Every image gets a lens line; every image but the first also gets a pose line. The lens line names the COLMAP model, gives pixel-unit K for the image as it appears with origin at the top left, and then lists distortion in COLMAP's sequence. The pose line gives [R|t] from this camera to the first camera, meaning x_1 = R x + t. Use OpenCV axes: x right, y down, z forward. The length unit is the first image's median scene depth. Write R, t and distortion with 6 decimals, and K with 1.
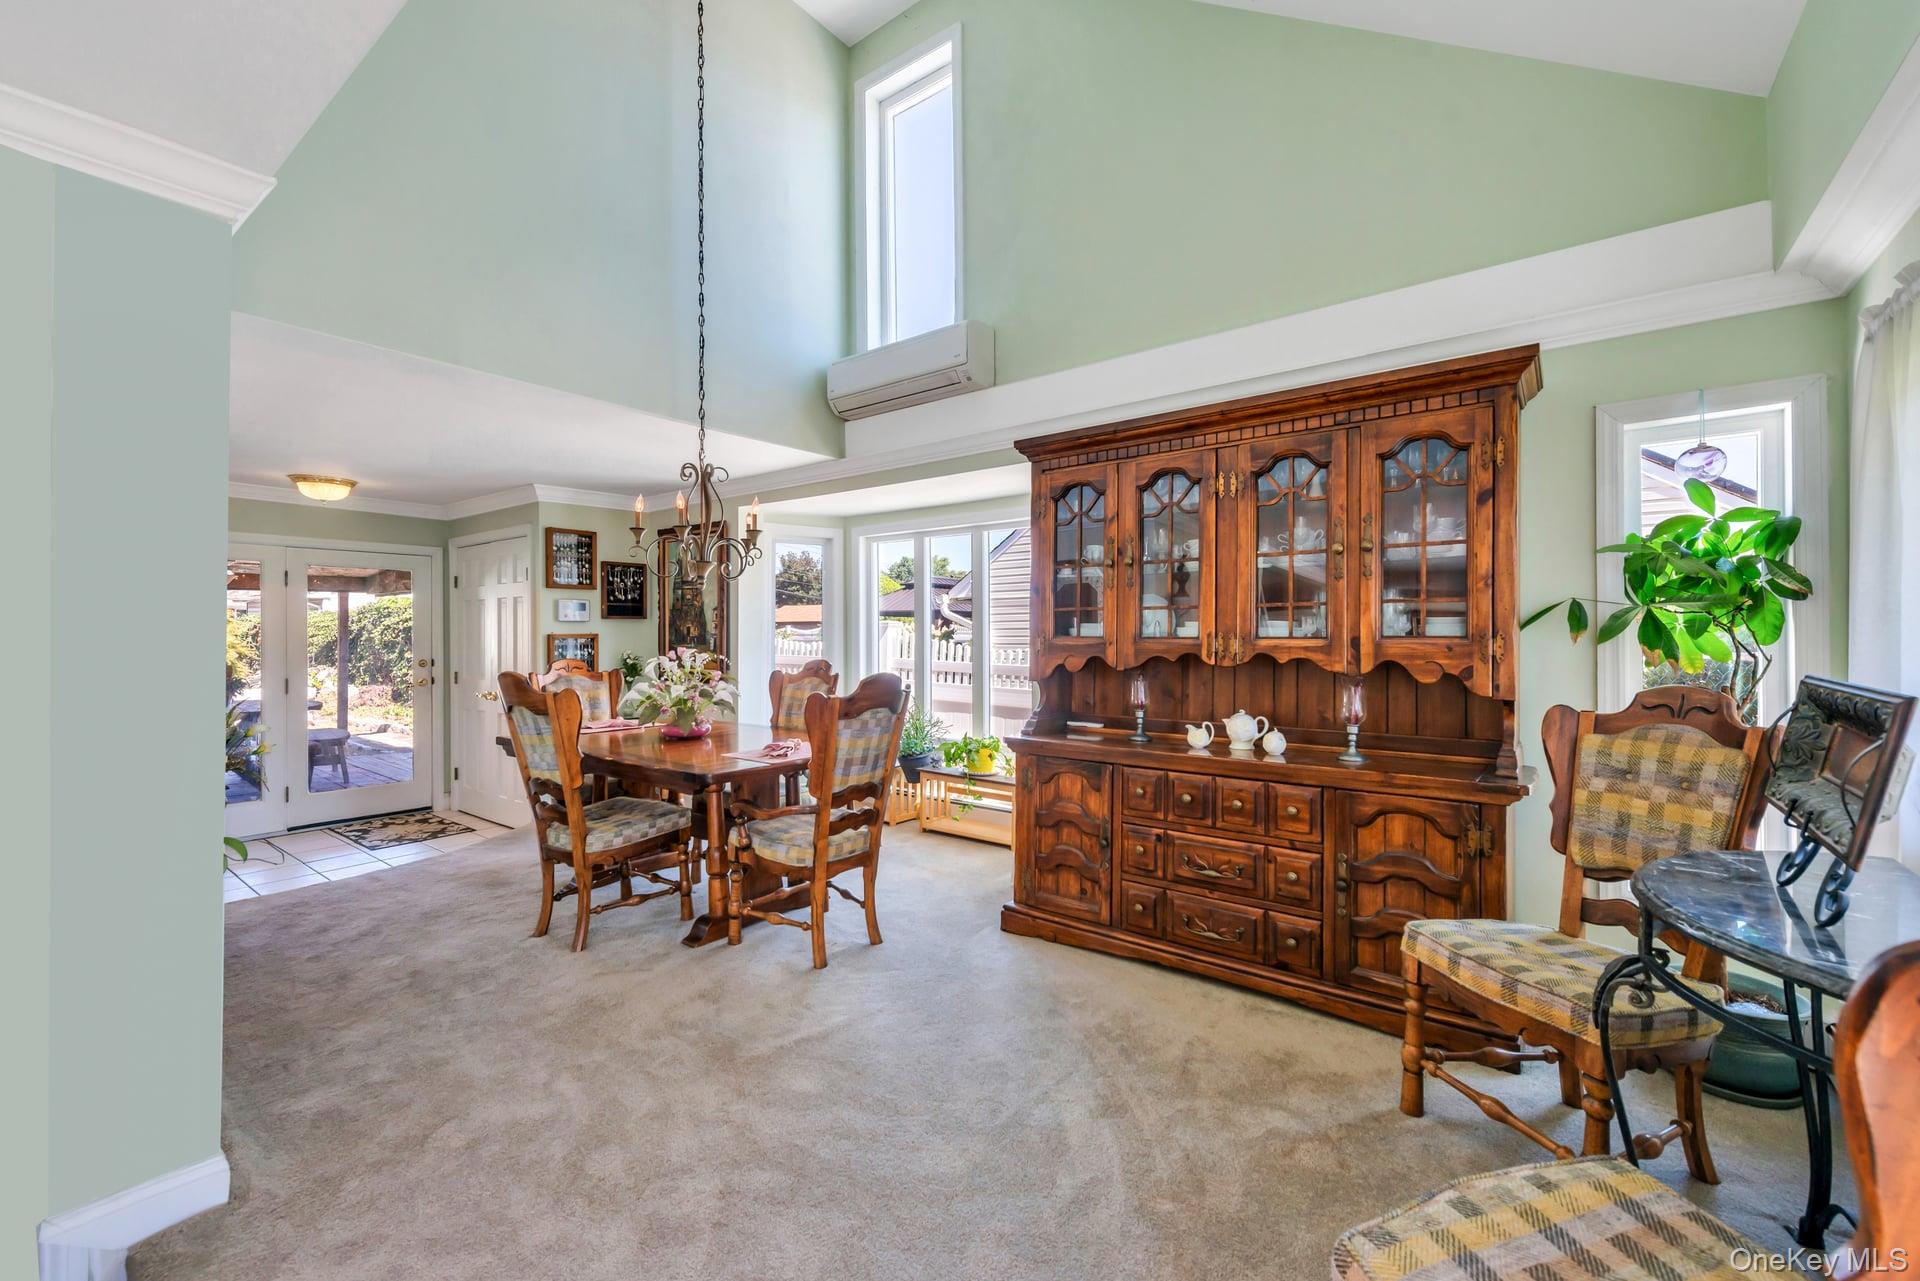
lens RADIAL K [[771.3, 0, 958.8], [0, 771.3, 633.0], [0, 0, 1]] dist [0.017451, -0.006059]
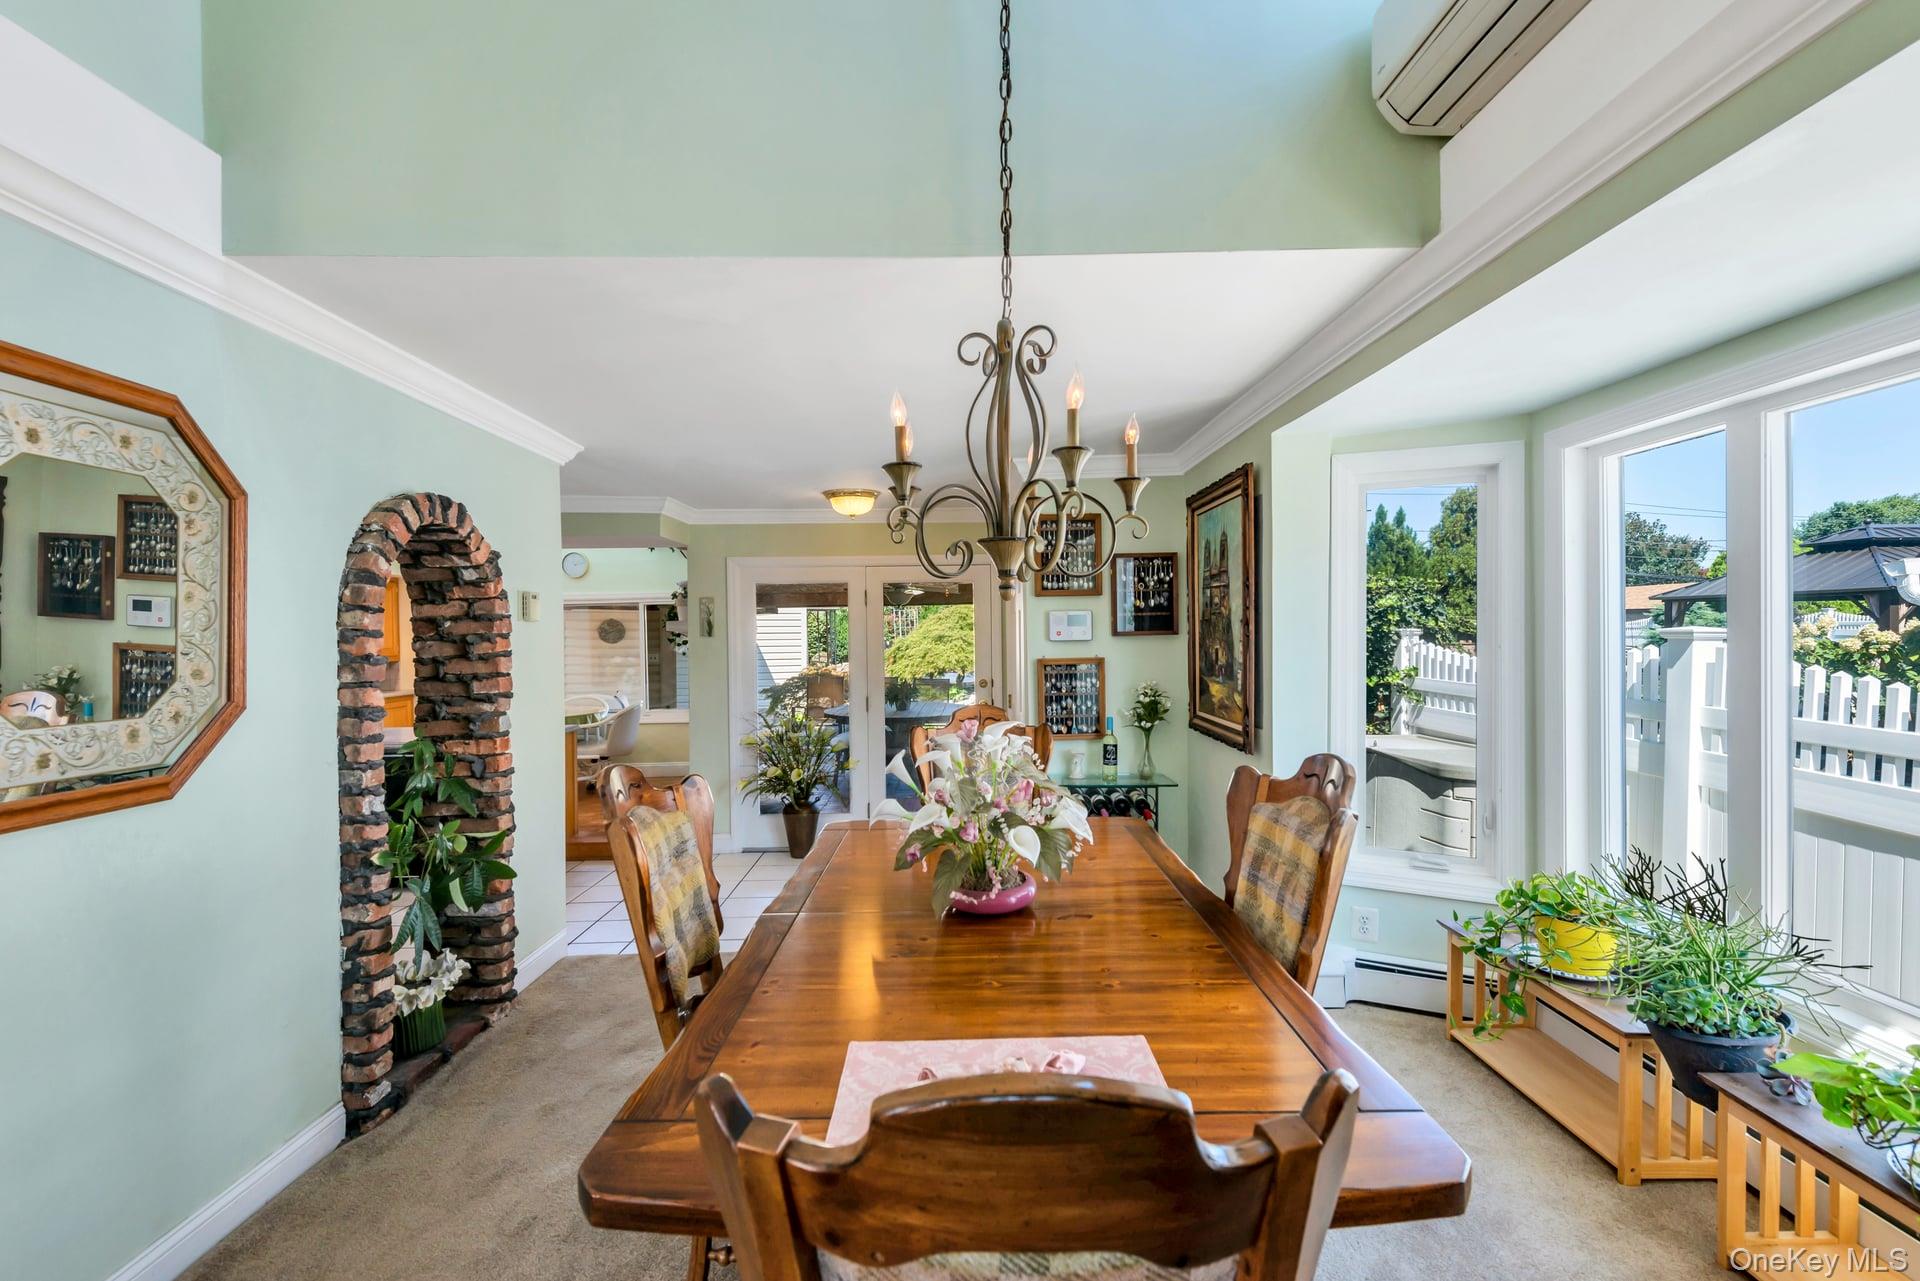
lens RADIAL K [[771.3, 0, 958.8], [0, 771.3, 633.0], [0, 0, 1]] dist [0.017451, -0.006059]
pose [[0.616230, -0.002673, -0.787562, 0.021257], [0.005820, 0.999982, 0.001159, -0.046324], [0.787545, -0.005298, 0.616234, 0.940790]]
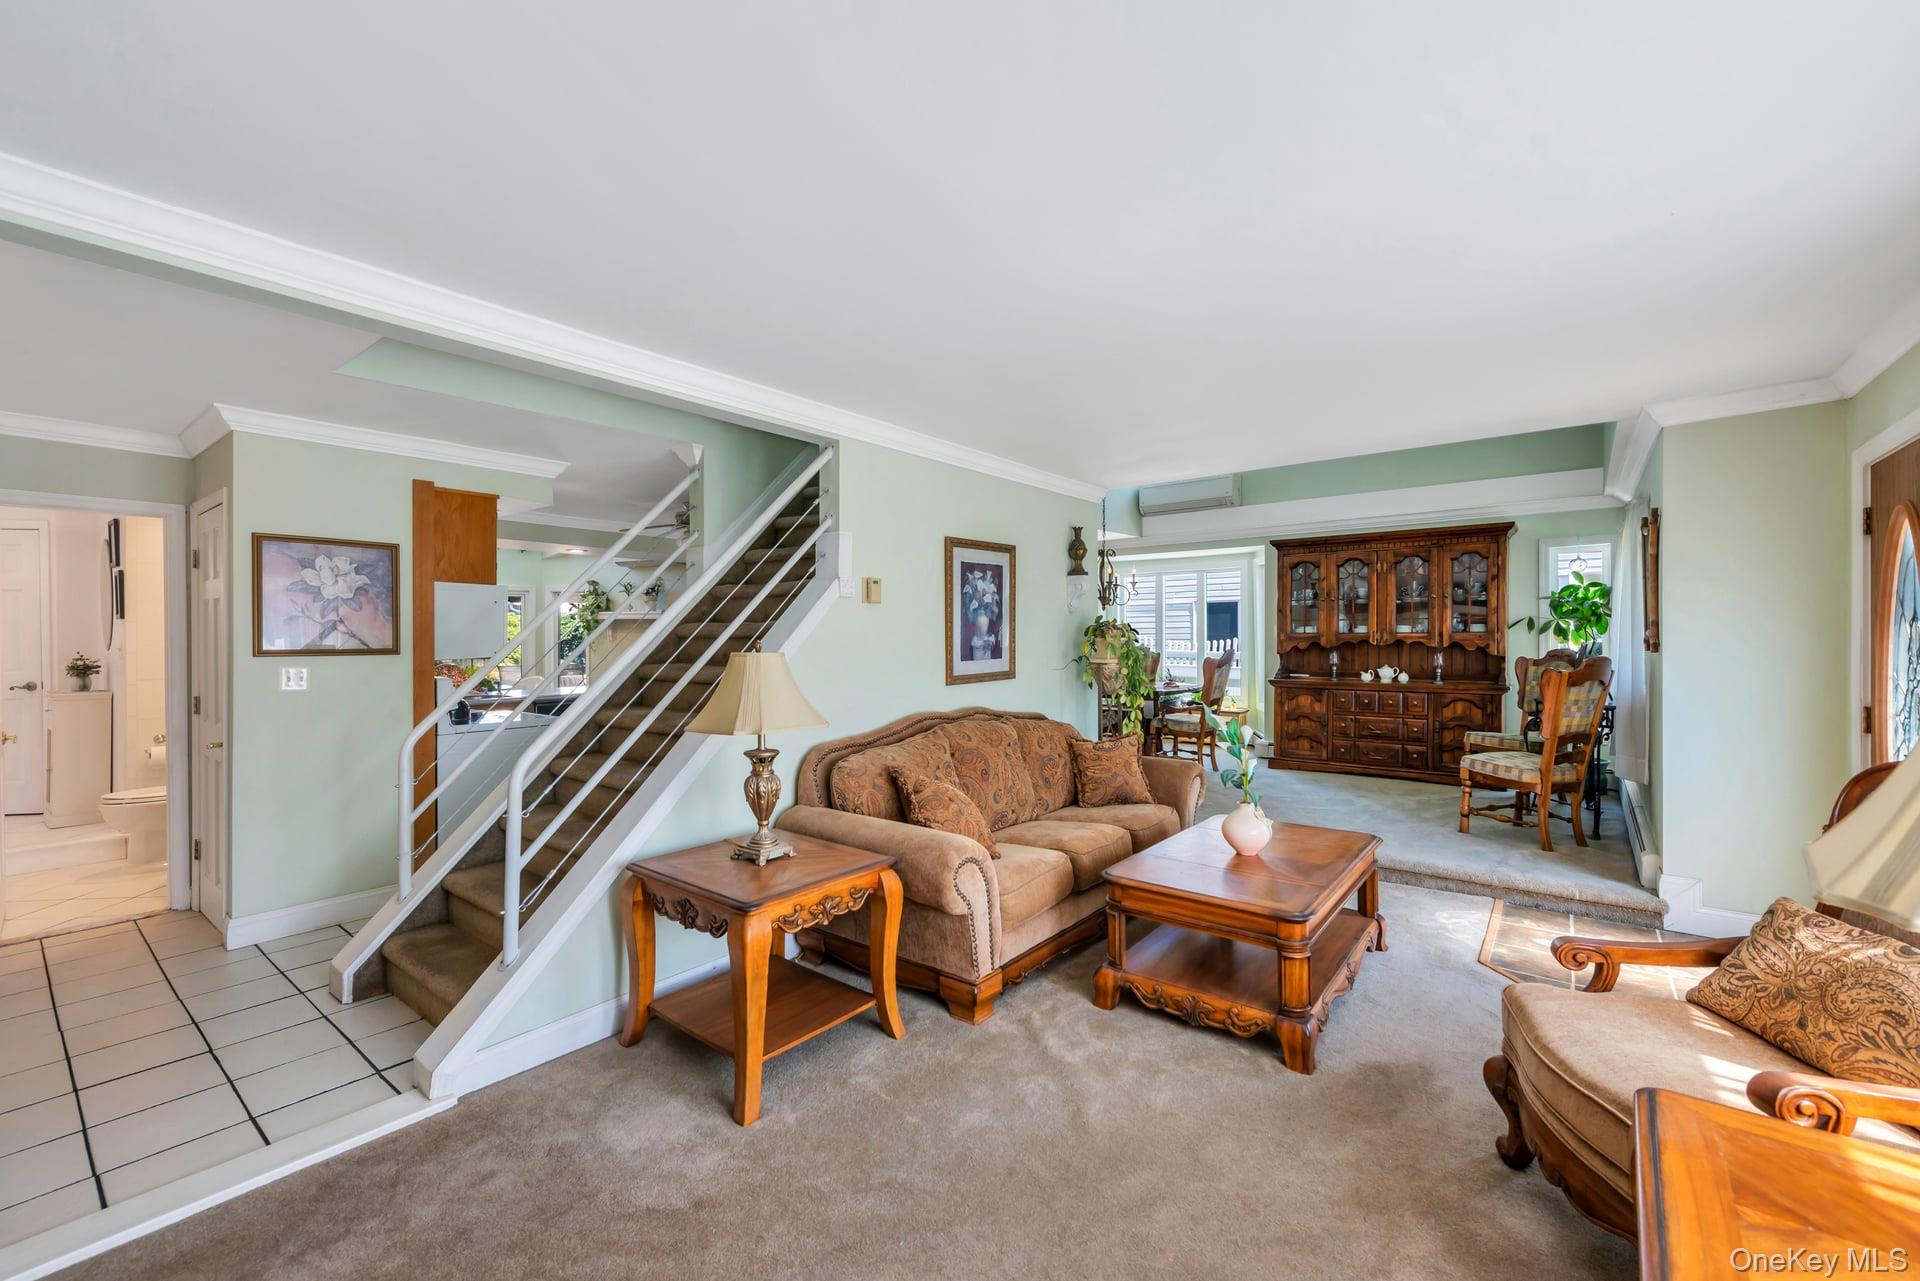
lens RADIAL K [[771.3, 0, 958.8], [0, 771.3, 633.0], [0, 0, 1]] dist [0.017451, -0.006059]
pose [[0.999885, -0.001193, -0.015126, -0.918107], [0.001190, 0.999999, -0.000212, 0.006122], [0.015126, 0.000194, 0.999886, -1.390181]]
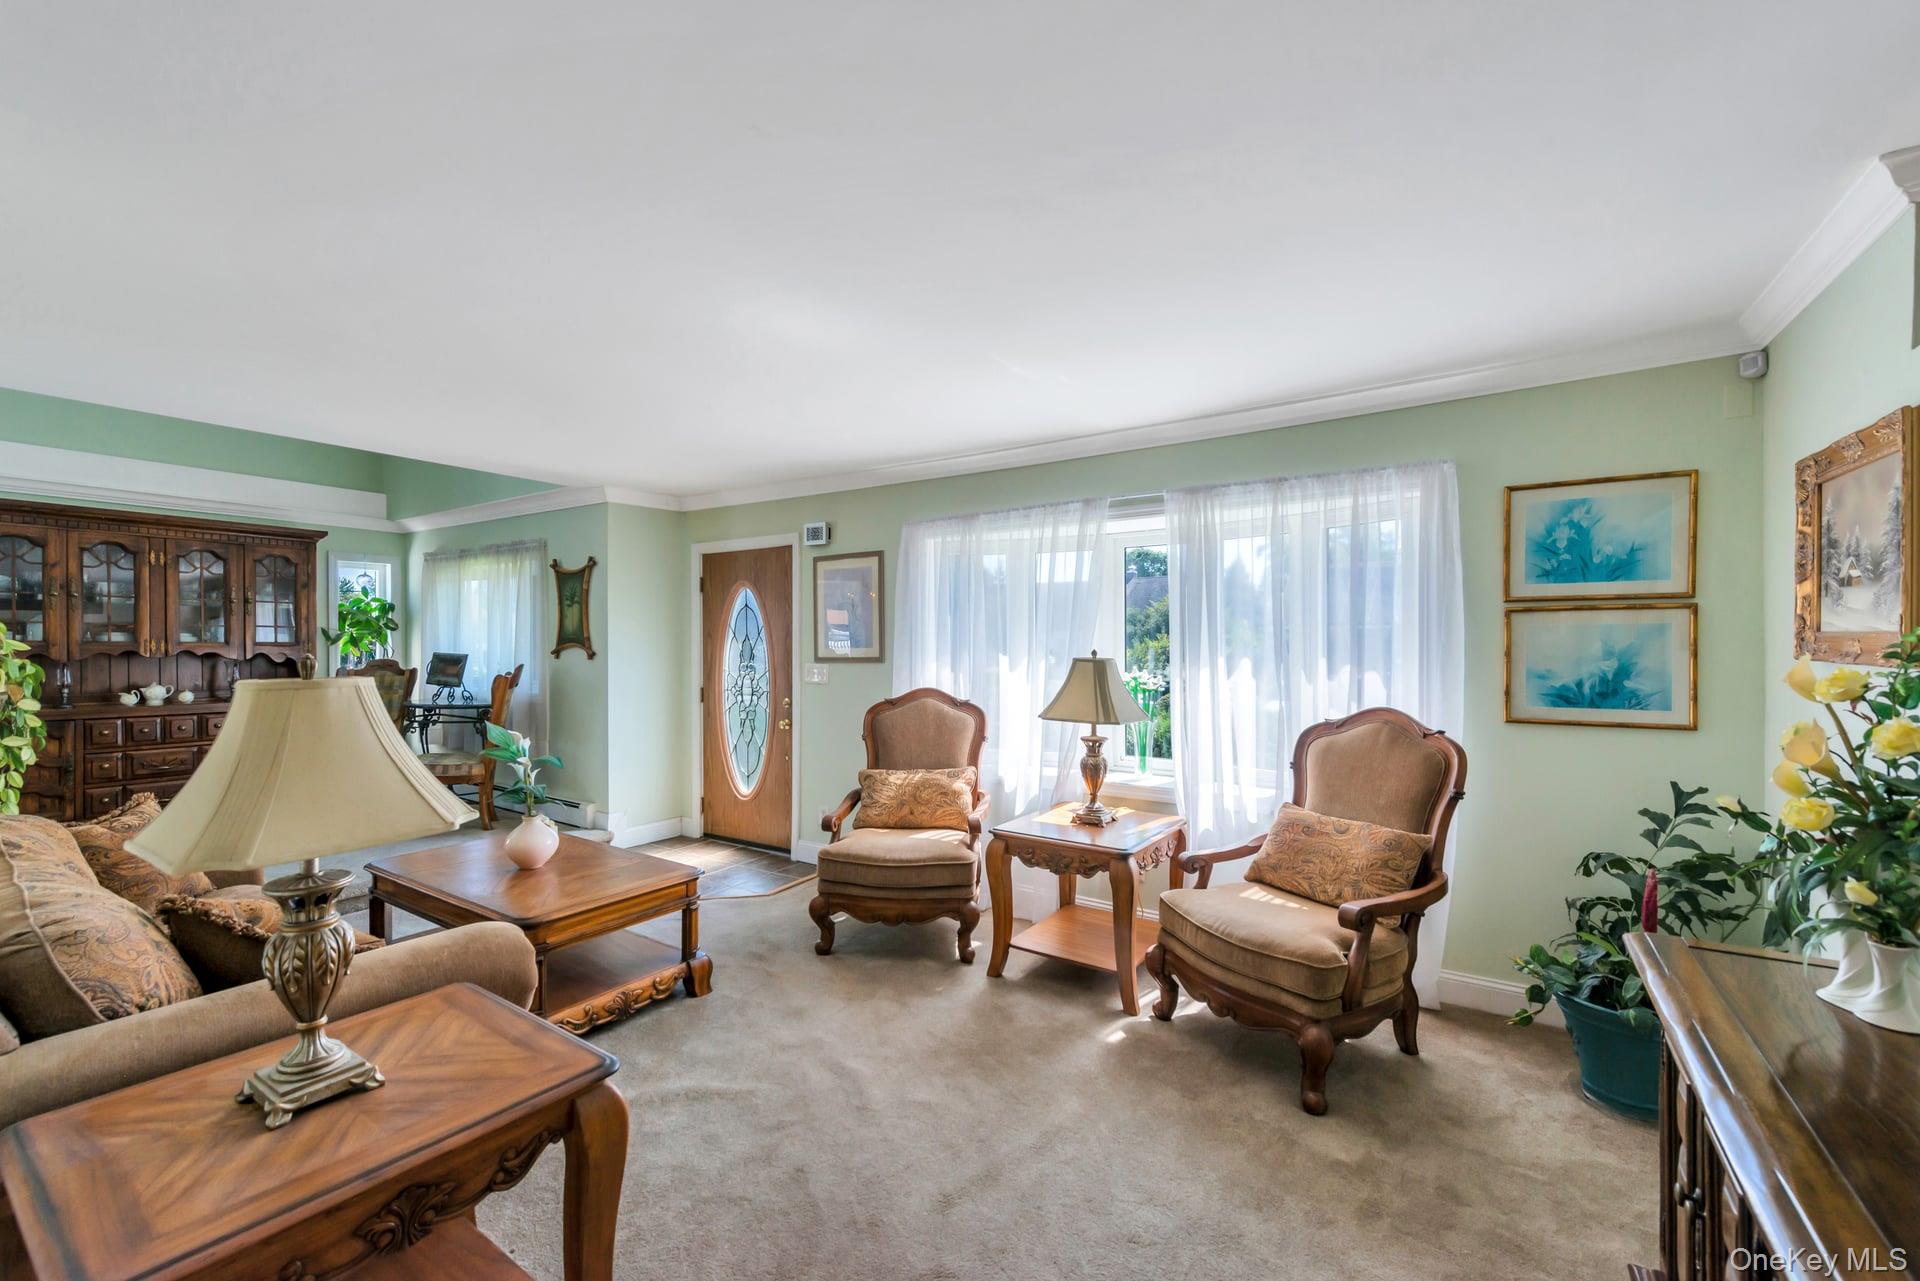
lens RADIAL K [[771.3, 0, 958.8], [0, 771.3, 633.0], [0, 0, 1]] dist [0.017451, -0.006059]
pose [[-0.056982, 0.020945, 0.998155, -1.654995], [-0.008541, 0.999733, -0.021466, 0.009448], [-0.998339, -0.009748, -0.056788, -0.817514]]
